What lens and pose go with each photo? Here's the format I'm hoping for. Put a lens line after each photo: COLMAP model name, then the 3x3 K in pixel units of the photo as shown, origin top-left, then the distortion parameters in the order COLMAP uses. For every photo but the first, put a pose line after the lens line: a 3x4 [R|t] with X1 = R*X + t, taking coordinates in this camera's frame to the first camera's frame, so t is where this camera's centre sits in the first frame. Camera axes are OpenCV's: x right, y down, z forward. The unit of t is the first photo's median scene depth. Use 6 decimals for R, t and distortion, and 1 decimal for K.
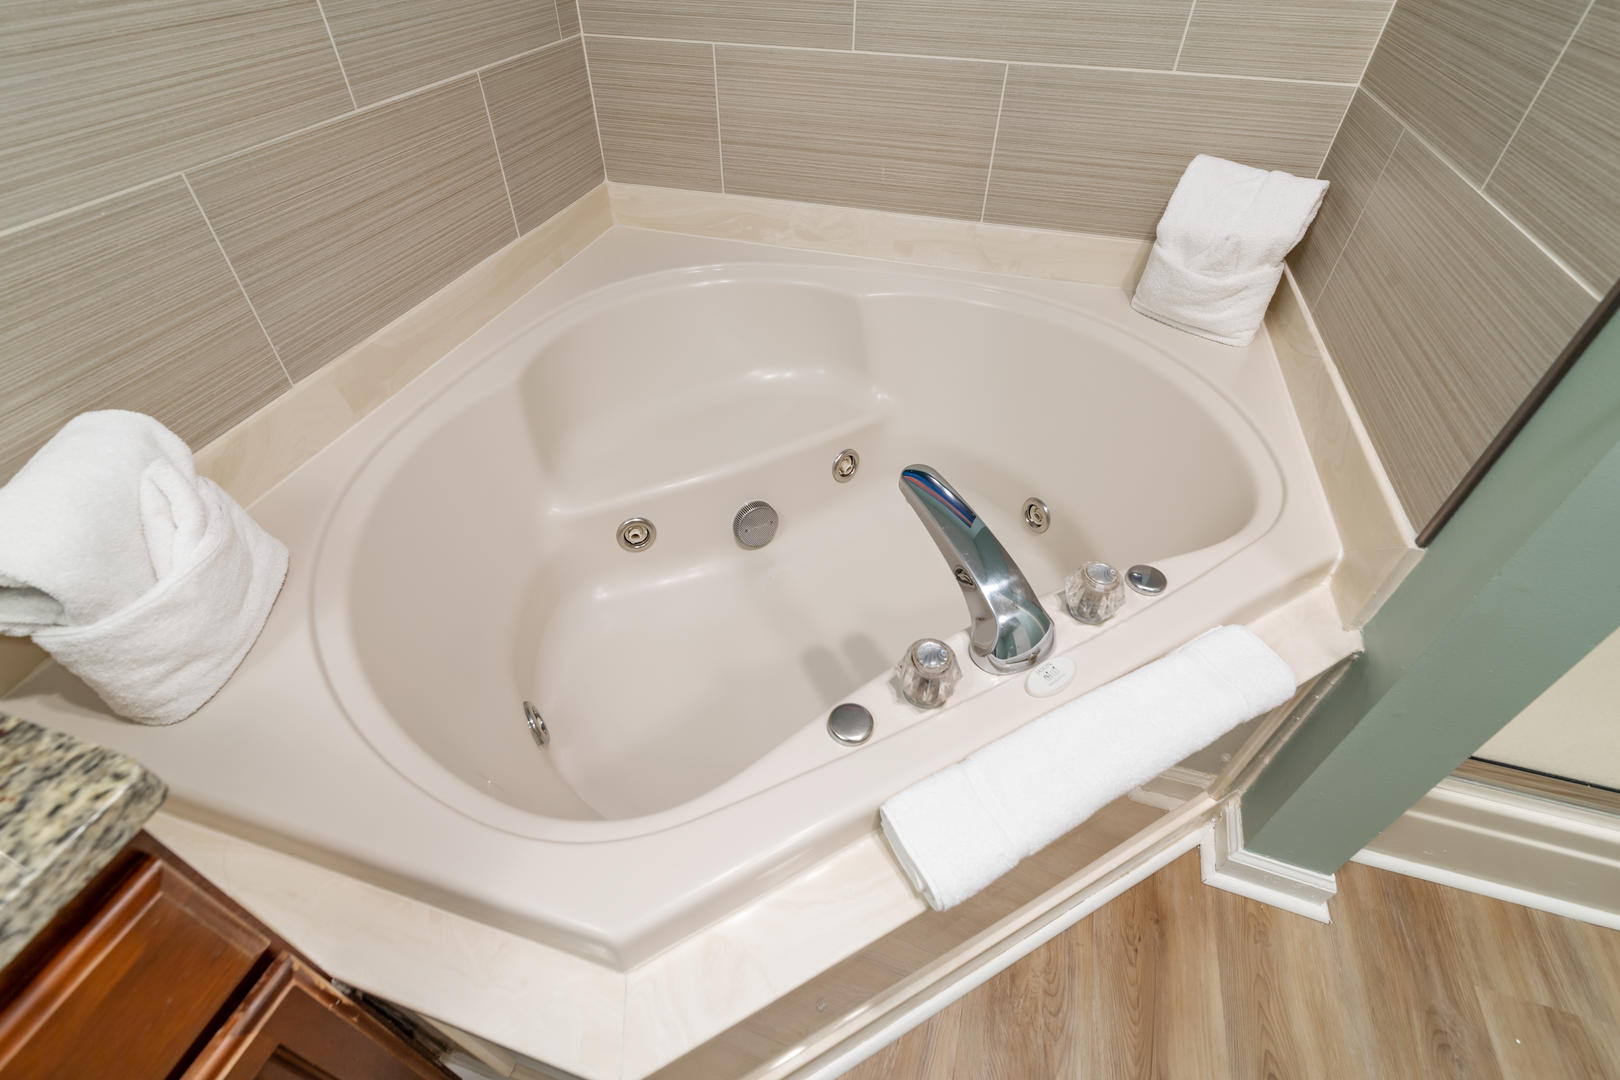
lens RADIAL K [[735.9, 0, 806.9], [0, 735.9, 532.3], [0, 0, 1]] dist [-0.001372, 0.000030]
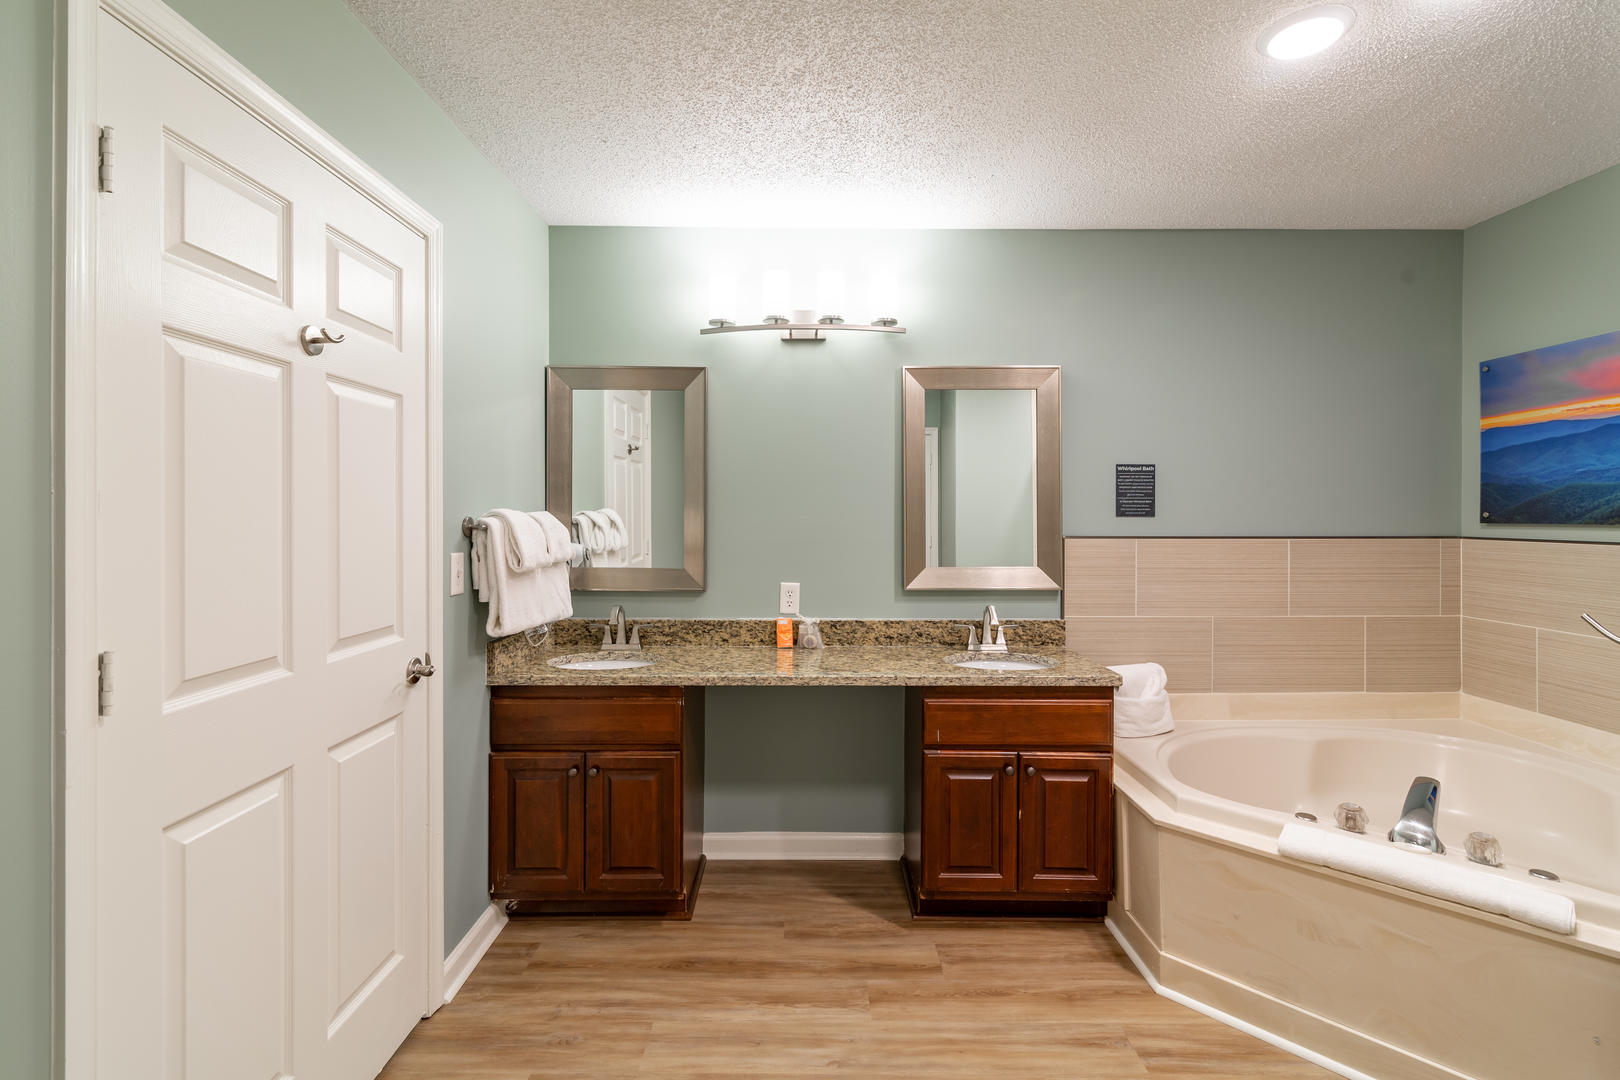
lens RADIAL K [[759.1, 0, 815.7], [0, 759.1, 516.5], [0, 0, 1]] dist [0.001432, 0.000206]
pose [[0.296605, -0.002711, -0.954996, 1.337504], [-0.643174, 0.738635, -0.201855, 0.721133], [0.705941, 0.674100, 0.217340, -0.923046]]
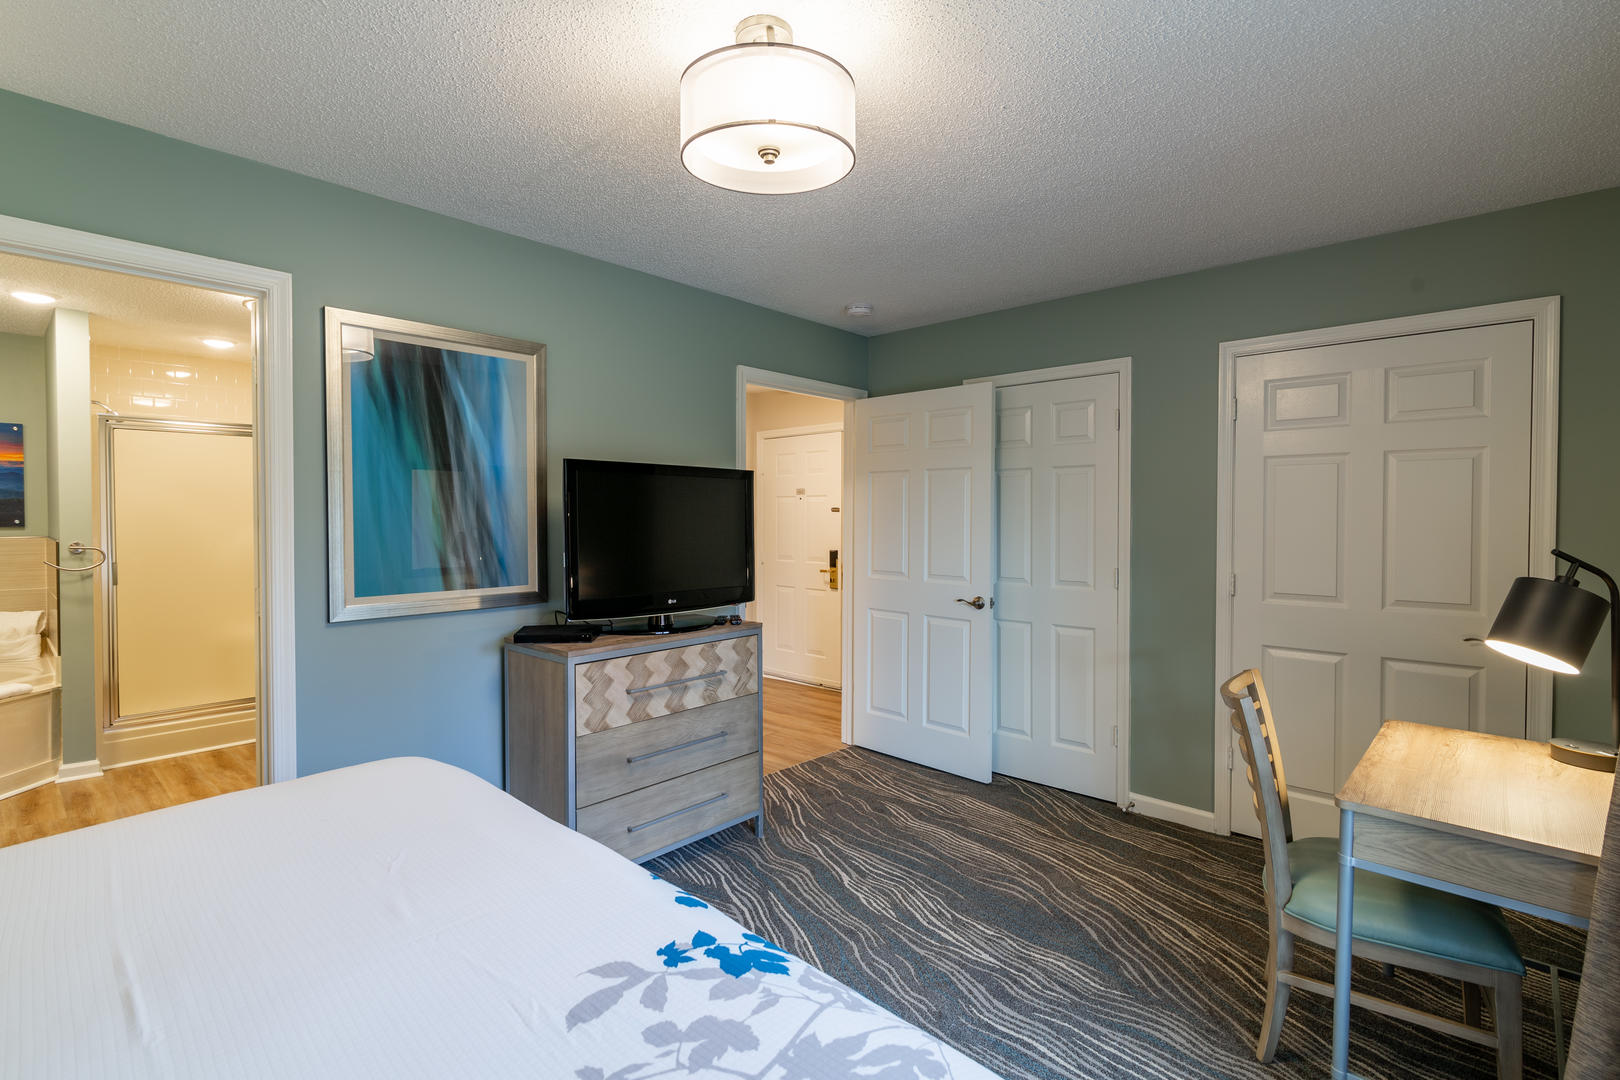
lens RADIAL K [[749.9, 0, 801.1], [0, 749.9, 529.2], [0, 0, 1]] dist [-0.003965, -0.000413]
pose [[0.436703, -0.019816, 0.899388, -0.930520], [0.607129, 0.744238, -0.278397, 2.512314], [-0.663841, 0.667621, 0.337042, -2.951602]]
